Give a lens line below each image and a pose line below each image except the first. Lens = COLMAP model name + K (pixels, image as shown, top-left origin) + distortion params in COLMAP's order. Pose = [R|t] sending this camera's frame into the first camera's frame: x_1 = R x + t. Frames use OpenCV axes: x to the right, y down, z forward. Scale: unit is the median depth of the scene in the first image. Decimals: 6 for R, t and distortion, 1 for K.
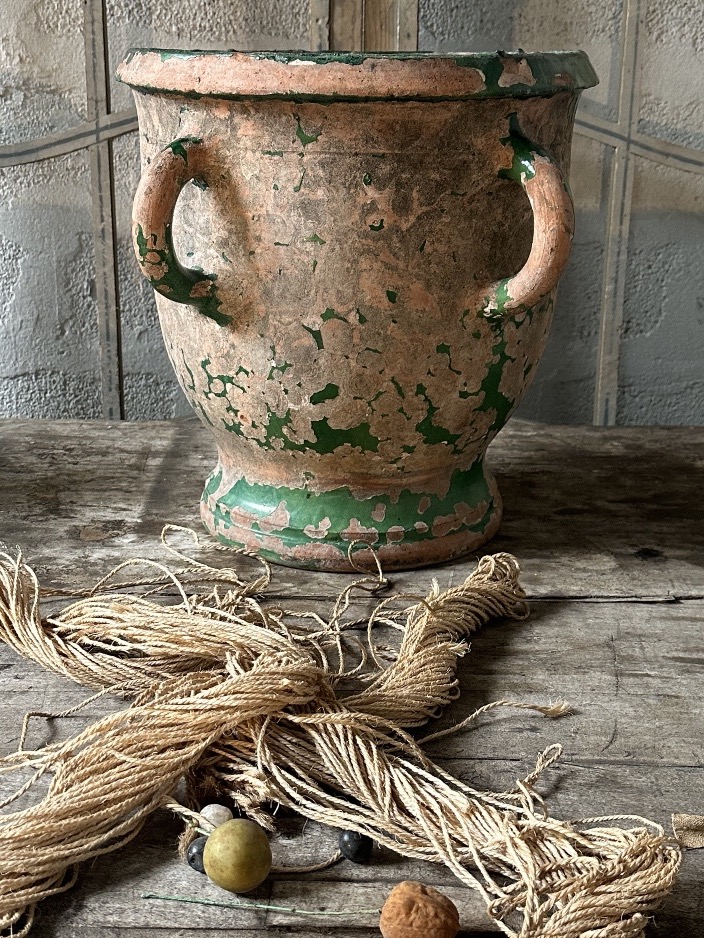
lens RADIAL K [[1260.1, 0, 348.6], [0, 1260.1, 473.2], [0, 0, 1]] dist [0.100257, 0.000000]
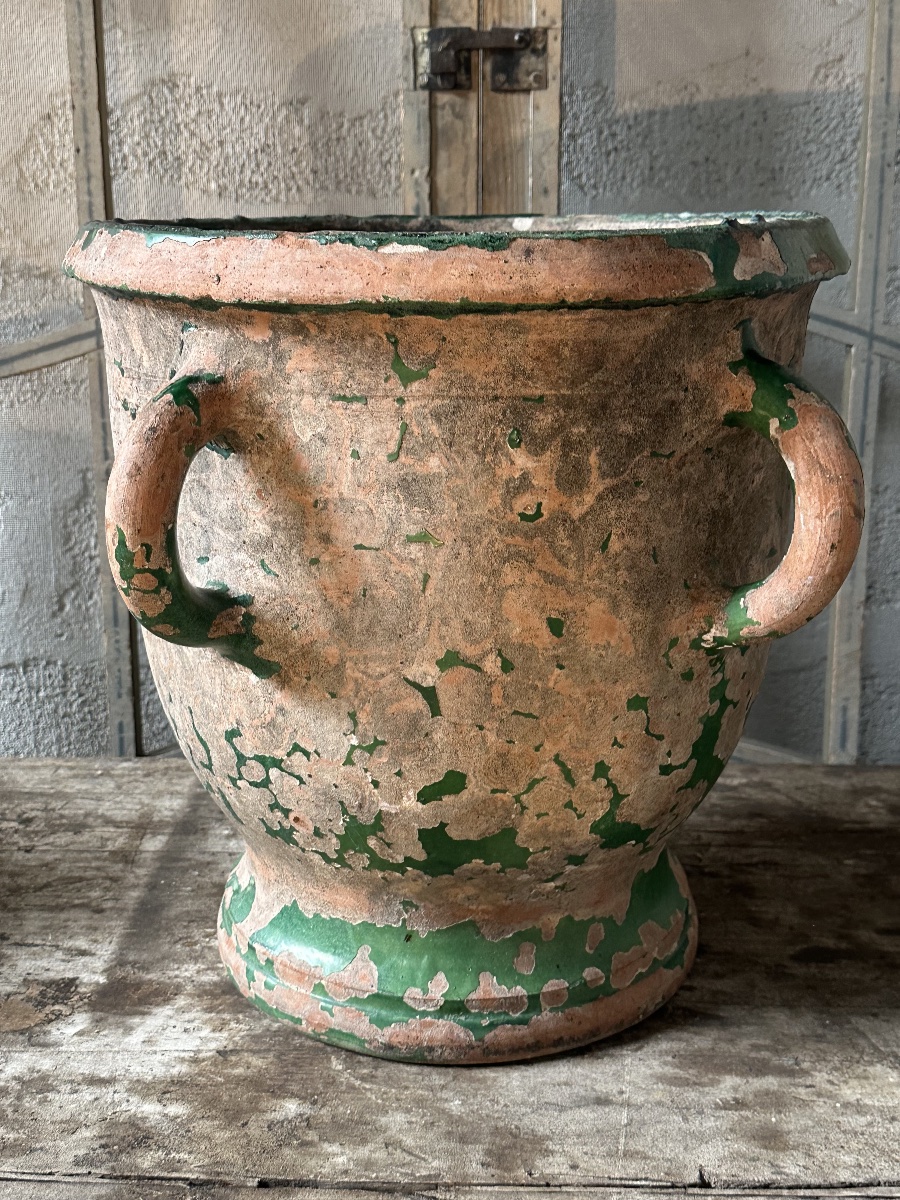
lens RADIAL K [[1458.7, 0, 449.0], [0, 1458.7, 600.9], [0, 0, 1]] dist [0.107983, 0.000000]
pose [[0.999546, -0.006734, -0.029382, 0.015807], [0.005055, 0.998370, -0.056853, -0.073549], [0.029717, 0.056679, 0.997950, 0.207793]]
